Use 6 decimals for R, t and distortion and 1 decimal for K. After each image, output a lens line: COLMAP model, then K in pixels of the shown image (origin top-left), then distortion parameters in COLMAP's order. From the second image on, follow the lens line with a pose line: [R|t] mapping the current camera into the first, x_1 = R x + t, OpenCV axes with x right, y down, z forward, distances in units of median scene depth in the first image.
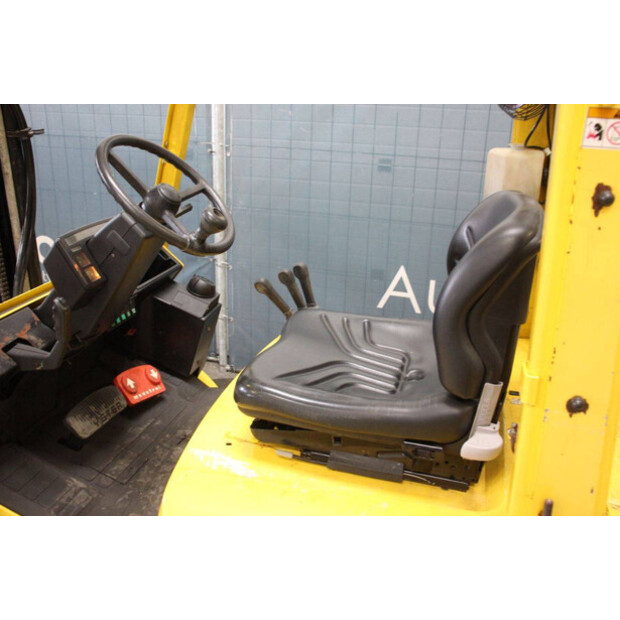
lens RADIAL K [[587.3, 0, 315.3], [0, 587.3, 307.8], [0, 0, 1]] dist [-0.074687, 0.000000]
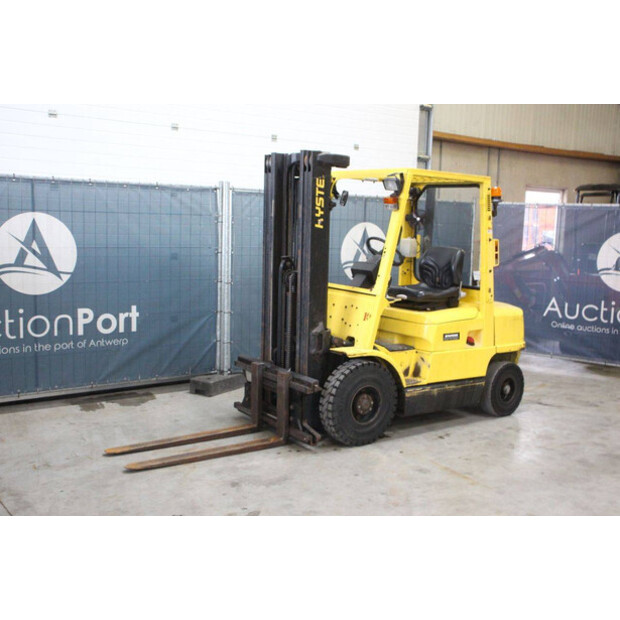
lens RADIAL K [[718.1, 0, 316.4], [0, 718.1, 311.7], [0, 0, 1]] dist [0.002922, 0.000000]
pose [[0.624146, -0.110199, 0.773497, -3.736388], [0.265105, 0.961141, -0.076985, 0.374379], [-0.734956, 0.253108, 0.629107, -1.339623]]
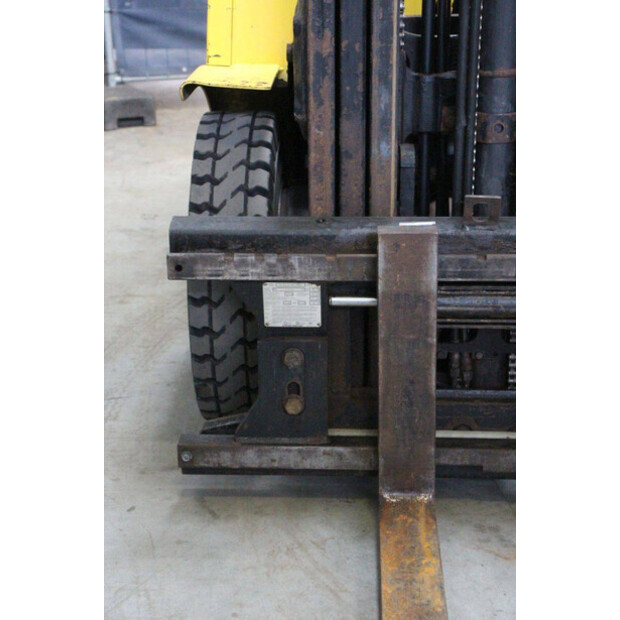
lens RADIAL K [[1234.9, 0, 312.8], [0, 1234.9, 313.9], [0, 0, 1]] dist [0.267316, 0.000000]
pose [[-0.231108, -0.350398, 0.907640, -2.229550], [0.353816, 0.838753, 0.413894, -0.299182], [-0.906313, 0.416792, -0.069866, 1.706995]]
